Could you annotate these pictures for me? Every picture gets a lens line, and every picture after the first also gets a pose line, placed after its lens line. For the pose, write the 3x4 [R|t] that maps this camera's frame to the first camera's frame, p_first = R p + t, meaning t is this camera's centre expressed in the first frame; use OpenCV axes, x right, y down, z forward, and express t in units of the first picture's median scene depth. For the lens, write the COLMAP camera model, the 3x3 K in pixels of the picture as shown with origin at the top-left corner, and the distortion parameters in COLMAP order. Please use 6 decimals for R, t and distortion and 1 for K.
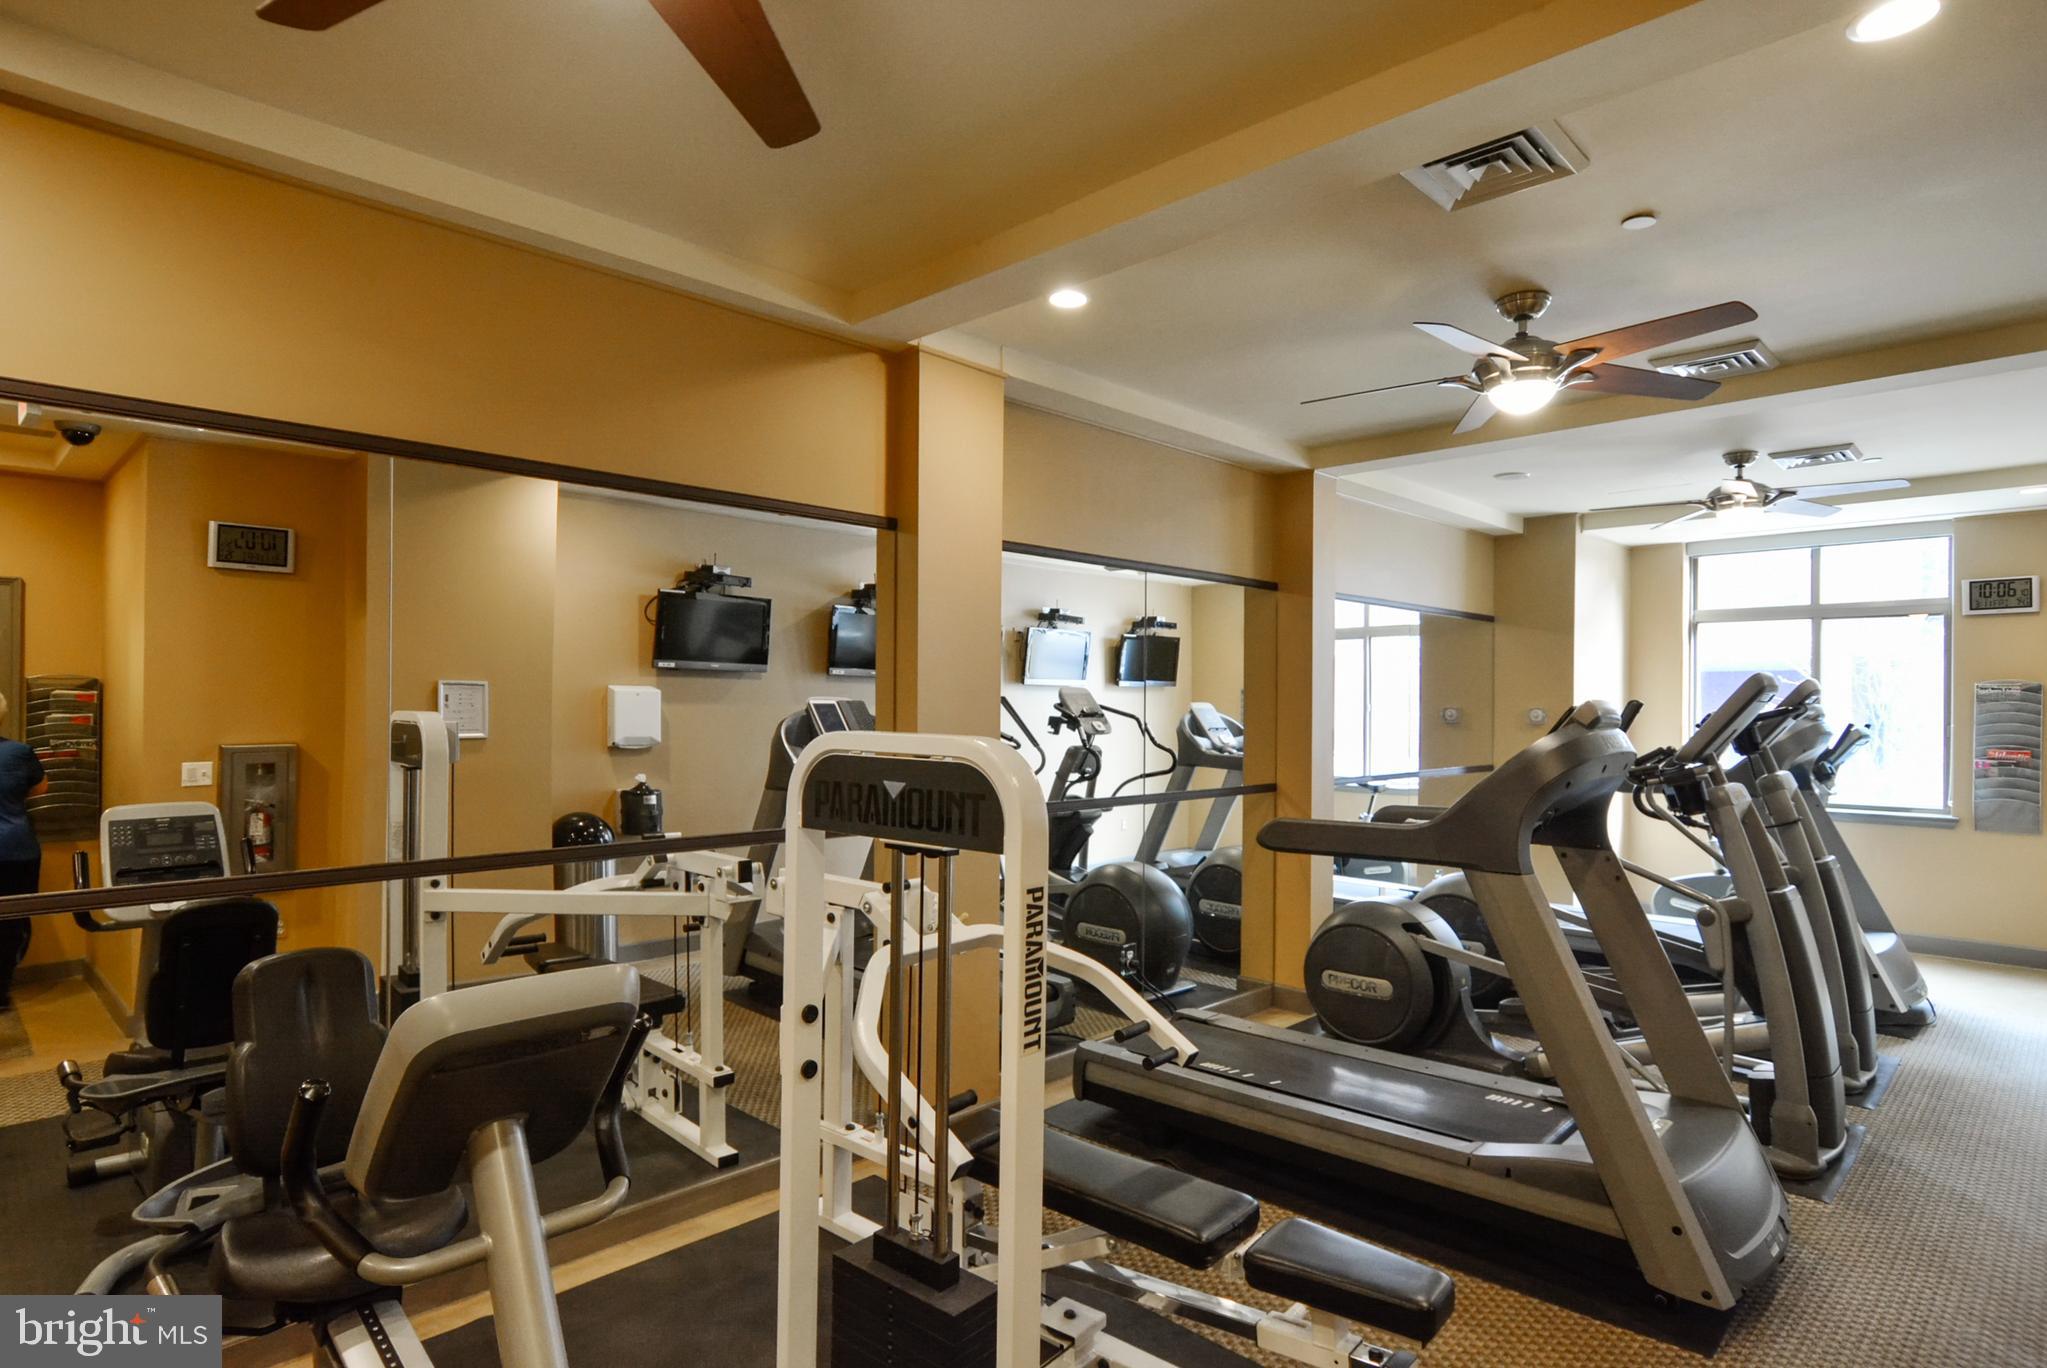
lens RADIAL K [[1131.8, 0, 1024.6], [0, 1131.8, 694.4], [0, 0, 1]] dist [-0.000262, -0.000095]
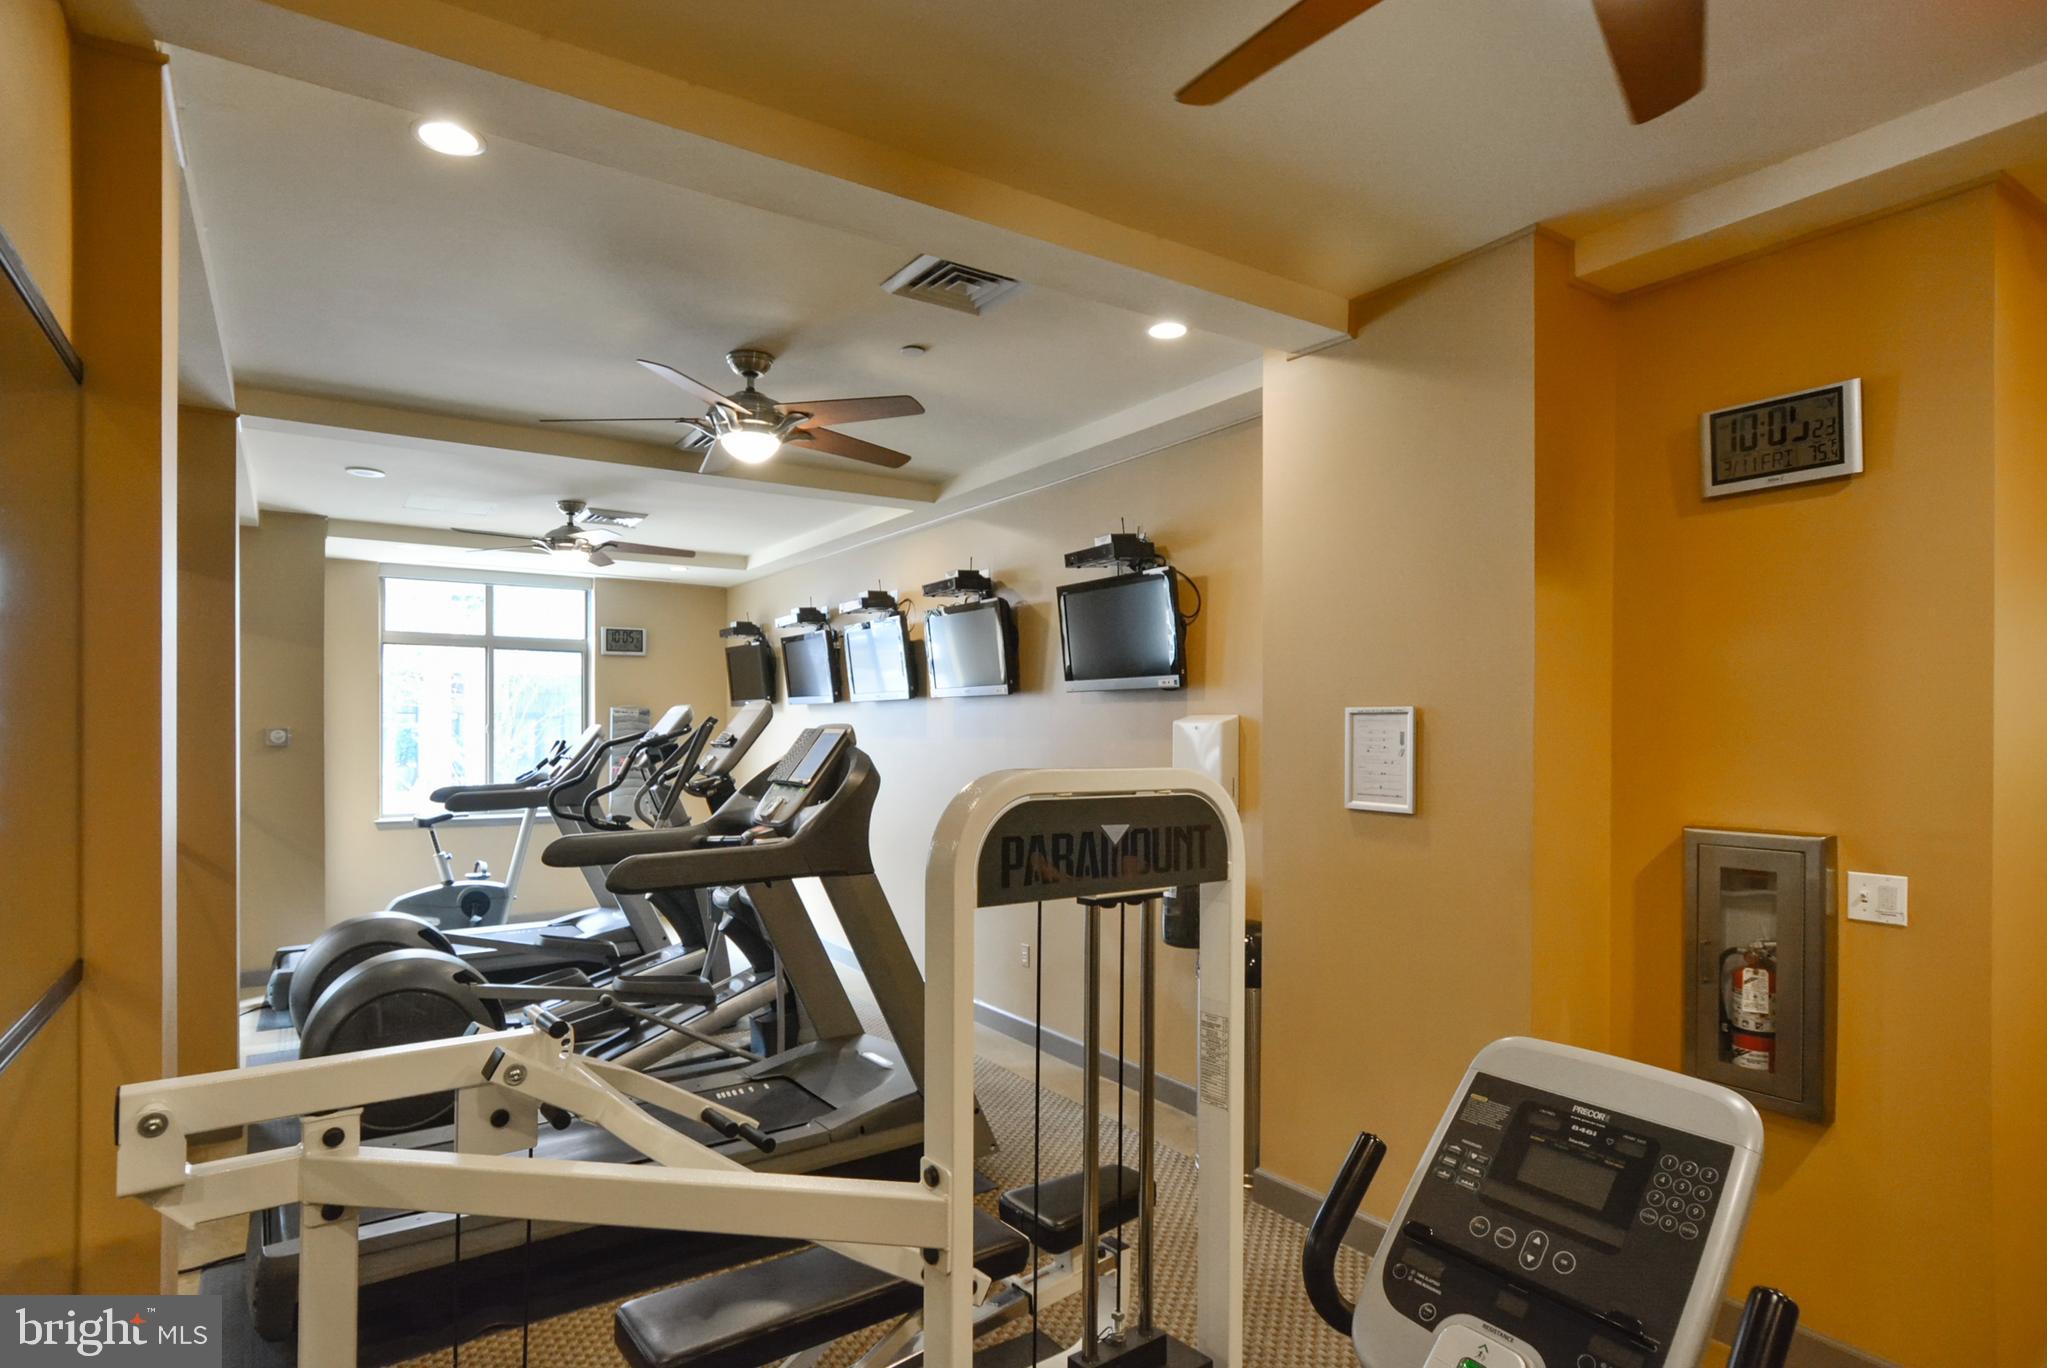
lens RADIAL K [[1088.6, 0, 1024.7], [0, 1088.6, 729.5], [0, 0, 1]] dist [-0.000902, -0.000254]
pose [[0.221237, -0.005553, 0.975204, -0.862588], [-0.011254, 0.999903, 0.008247, -0.000608], [-0.975155, -0.012799, 0.221153, 0.820555]]
